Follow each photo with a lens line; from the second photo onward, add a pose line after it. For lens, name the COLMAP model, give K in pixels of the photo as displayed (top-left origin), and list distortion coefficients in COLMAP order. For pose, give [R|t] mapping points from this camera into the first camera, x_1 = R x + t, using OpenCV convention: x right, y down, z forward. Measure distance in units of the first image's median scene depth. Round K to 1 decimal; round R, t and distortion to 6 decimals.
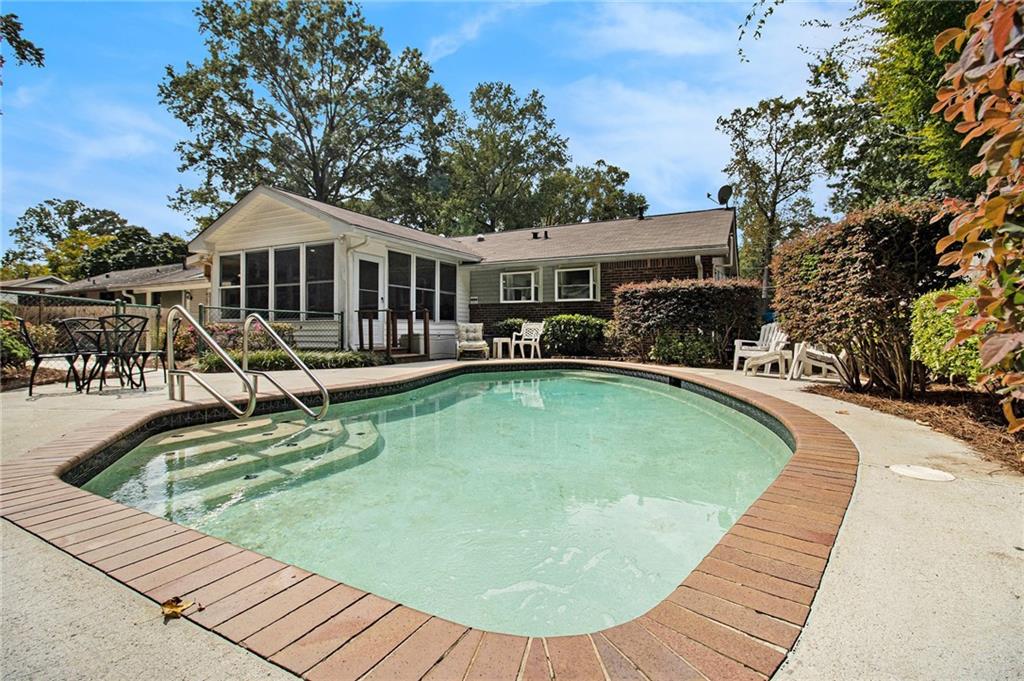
lens RADIAL K [[479.9, 0, 510.3], [0, 479.9, 331.1], [0, 0, 1]] dist [-0.007205, -0.007450]
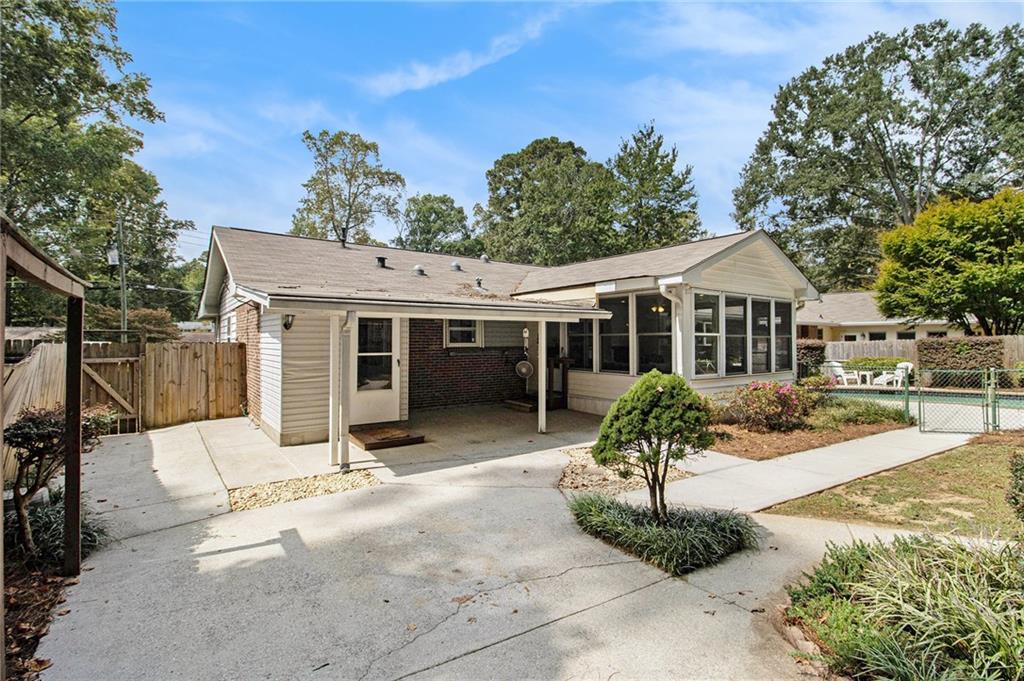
lens RADIAL K [[479.9, 0, 520.0], [0, 479.9, 341.9], [0, 0, 1]] dist [-0.007205, -0.007450]
pose [[0.438007, -0.004355, 0.898961, -0.262304], [0.000666, 0.999990, 0.004520, -0.015296], [-0.898971, -0.001381, 0.438005, 0.170214]]
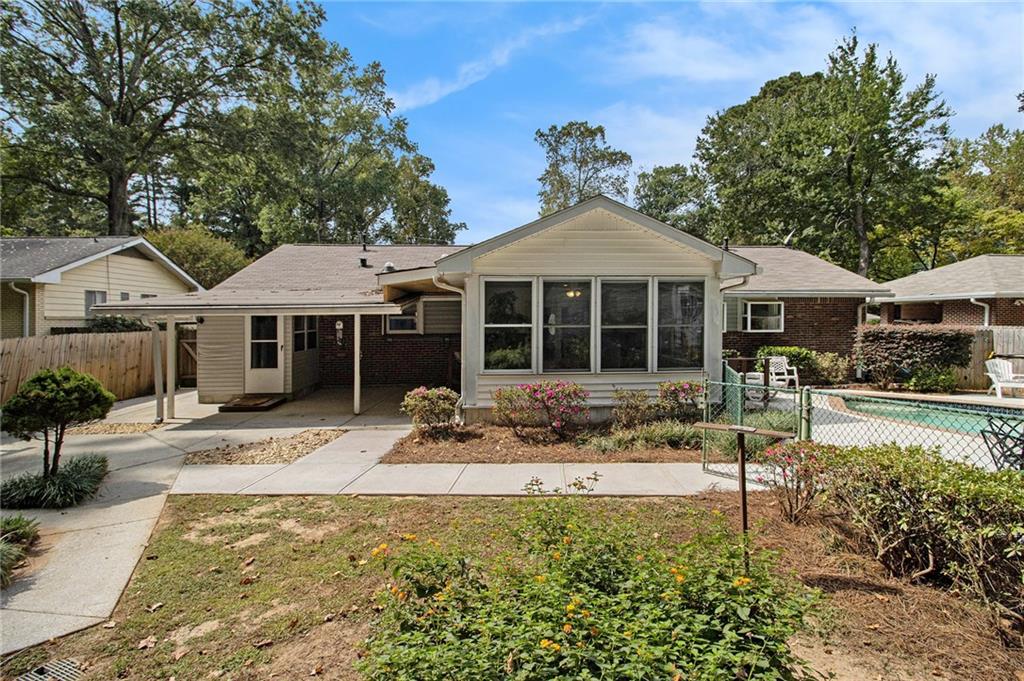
lens RADIAL K [[479.9, 0, 520.5], [0, 479.9, 335.0], [0, 0, 1]] dist [-0.007205, -0.007450]
pose [[0.859135, -0.025465, 0.511115, -0.170560], [0.007809, 0.999297, 0.036660, -0.019131], [-0.511690, -0.027504, 0.858730, 0.068422]]
